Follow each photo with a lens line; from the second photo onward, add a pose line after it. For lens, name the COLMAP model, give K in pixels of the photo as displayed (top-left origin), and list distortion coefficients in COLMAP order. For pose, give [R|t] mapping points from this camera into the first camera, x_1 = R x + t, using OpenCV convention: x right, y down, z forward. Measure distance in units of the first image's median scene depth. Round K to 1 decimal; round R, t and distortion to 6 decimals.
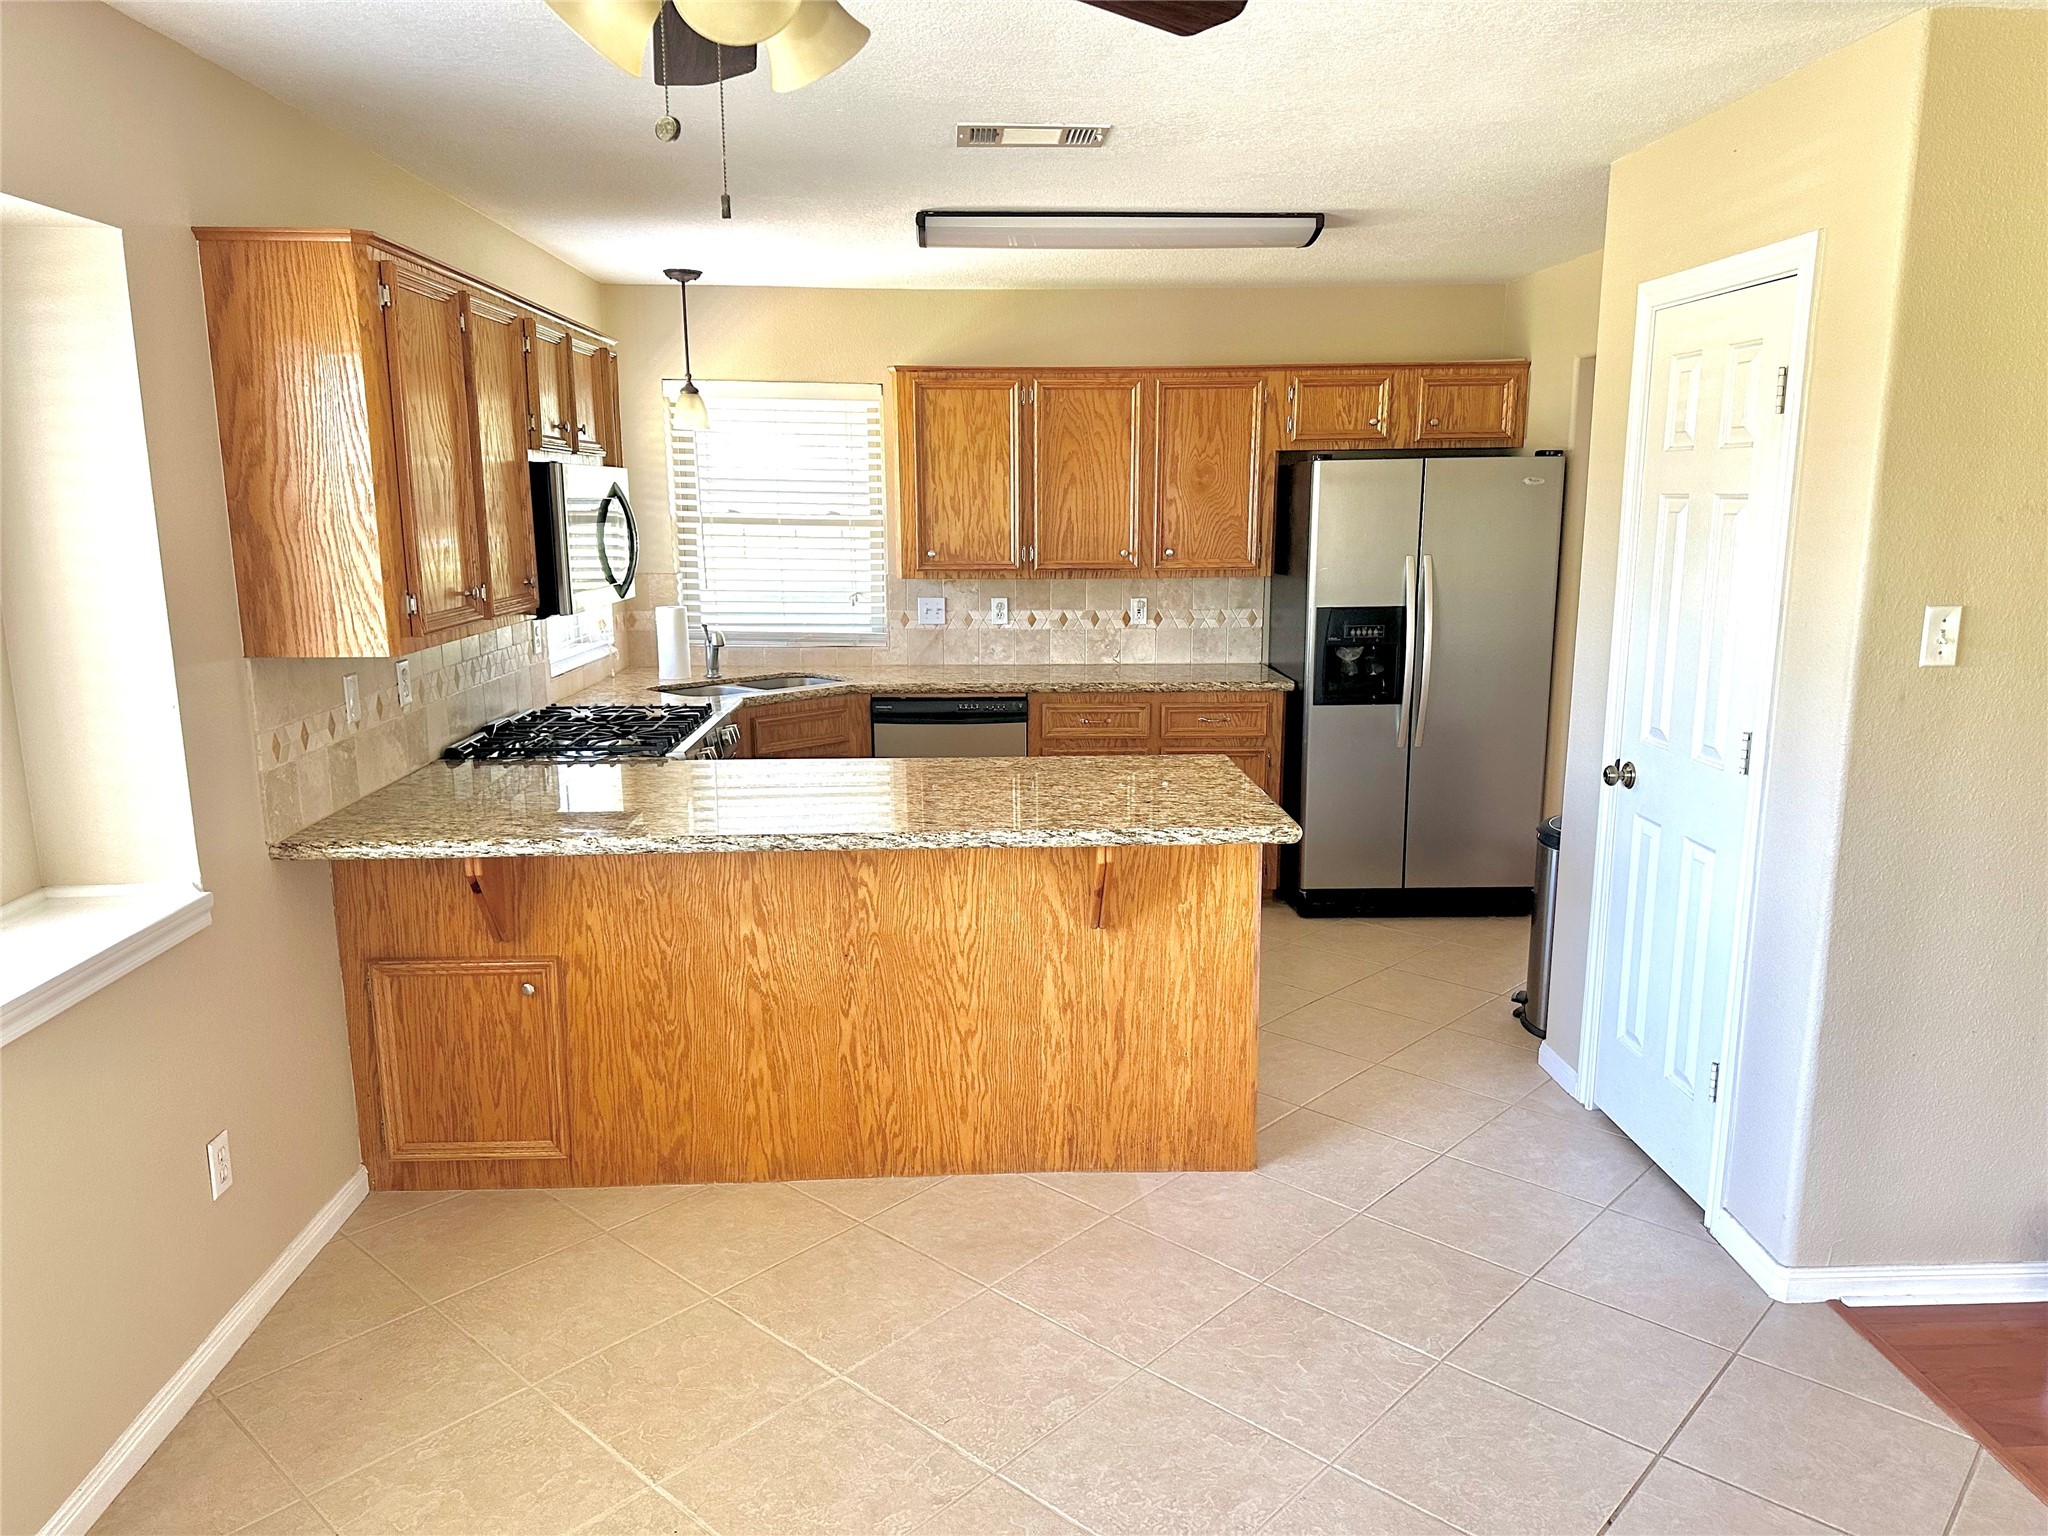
lens RADIAL K [[1416.2, 0, 1040.7], [0, 1416.2, 772.7], [0, 0, 1]] dist [0.154142, -0.219245]
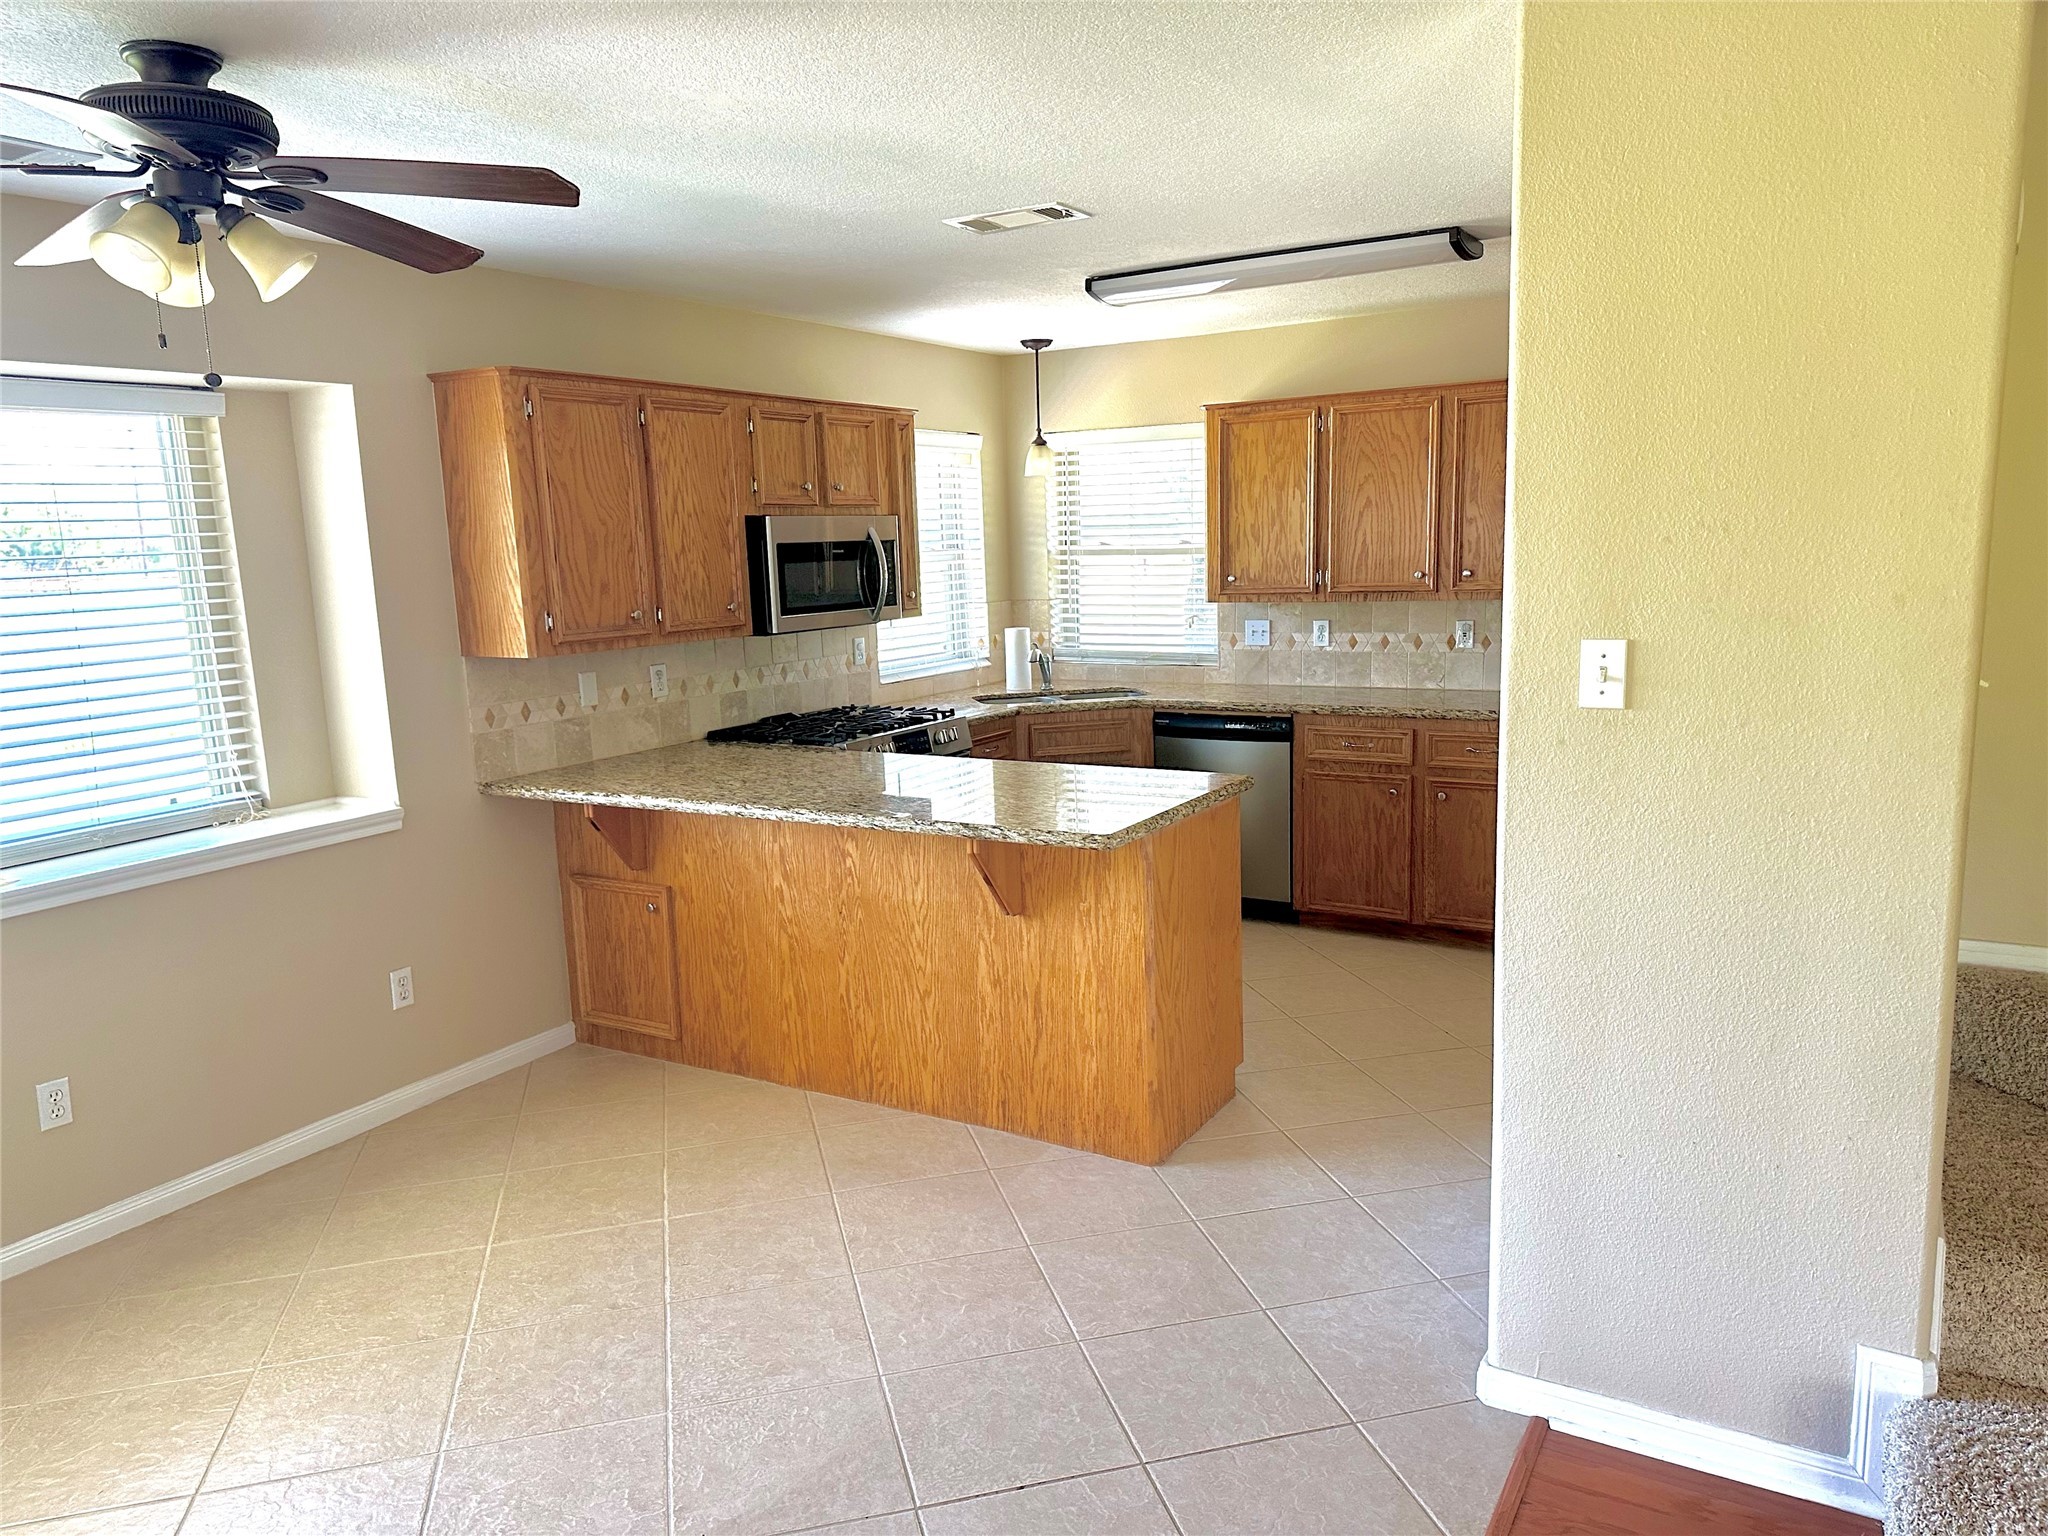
lens RADIAL K [[1416.2, 0, 1040.7], [0, 1416.2, 772.7], [0, 0, 1]] dist [0.154142, -0.219245]
pose [[0.836659, 0.065942, -0.543740, 0.612417], [-0.074030, 0.997231, 0.007028, -0.011372], [0.542698, 0.034373, 0.839224, 0.063127]]
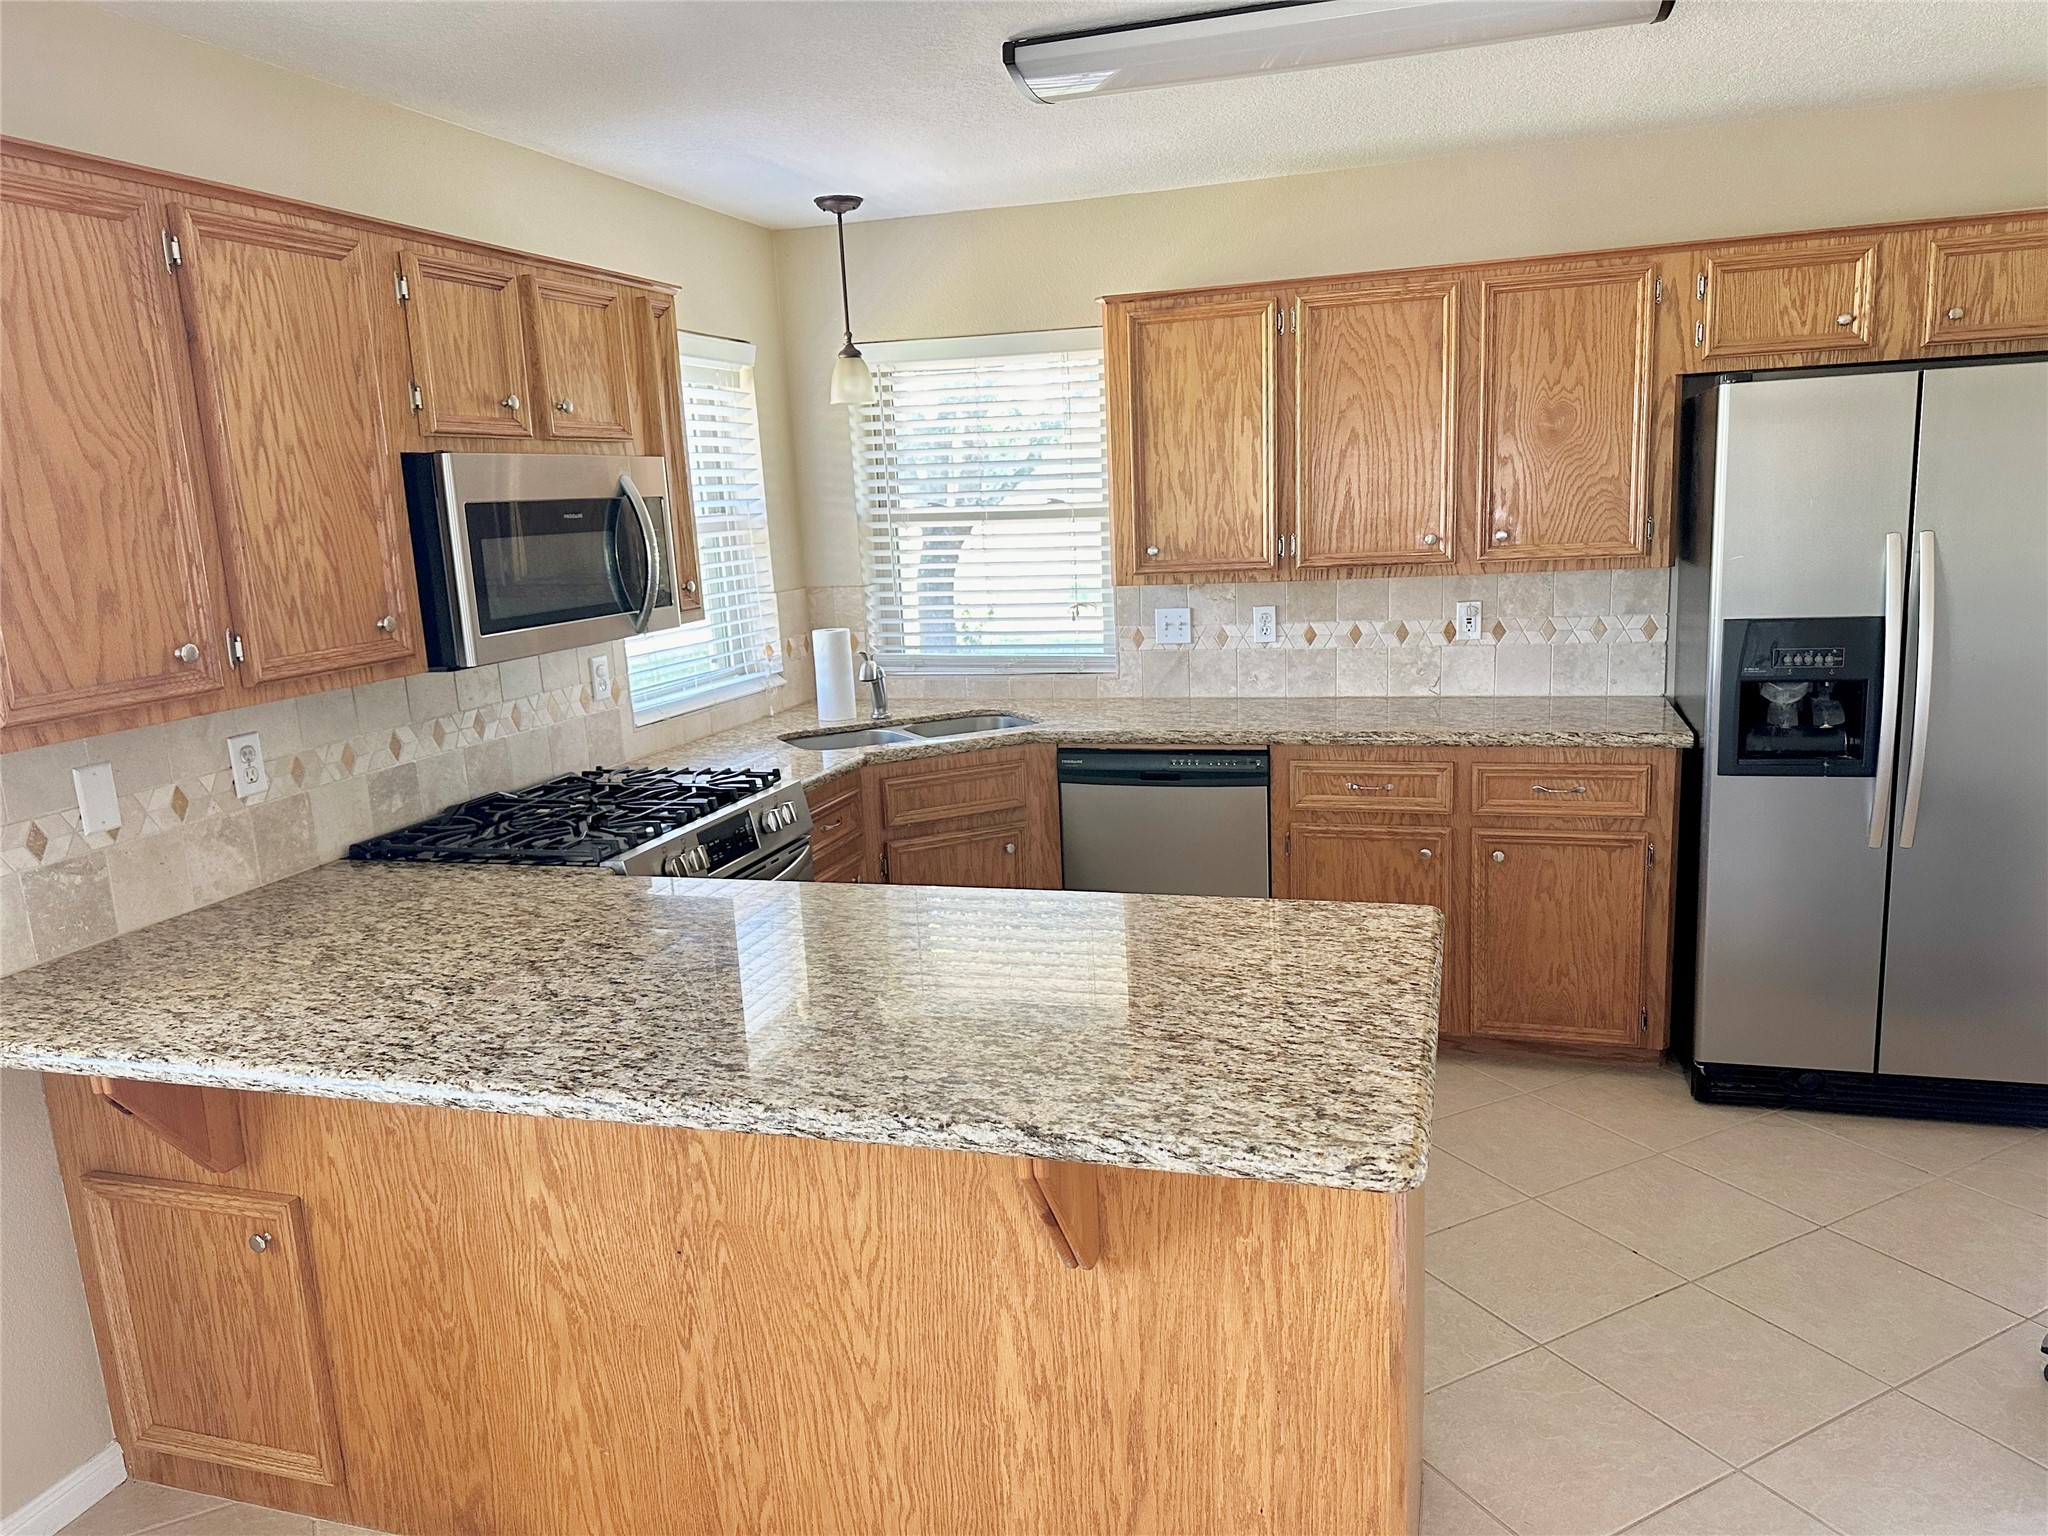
lens RADIAL K [[1422.3, 0, 1039.1], [0, 1422.3, 782.1], [0, 0, 1]] dist [0.088076, -0.127765]
pose [[0.940469, 0.025527, -0.338919, 0.188789], [-0.019467, 0.999584, 0.021269, -0.077474], [0.339322, -0.013405, 0.940575, 0.452909]]
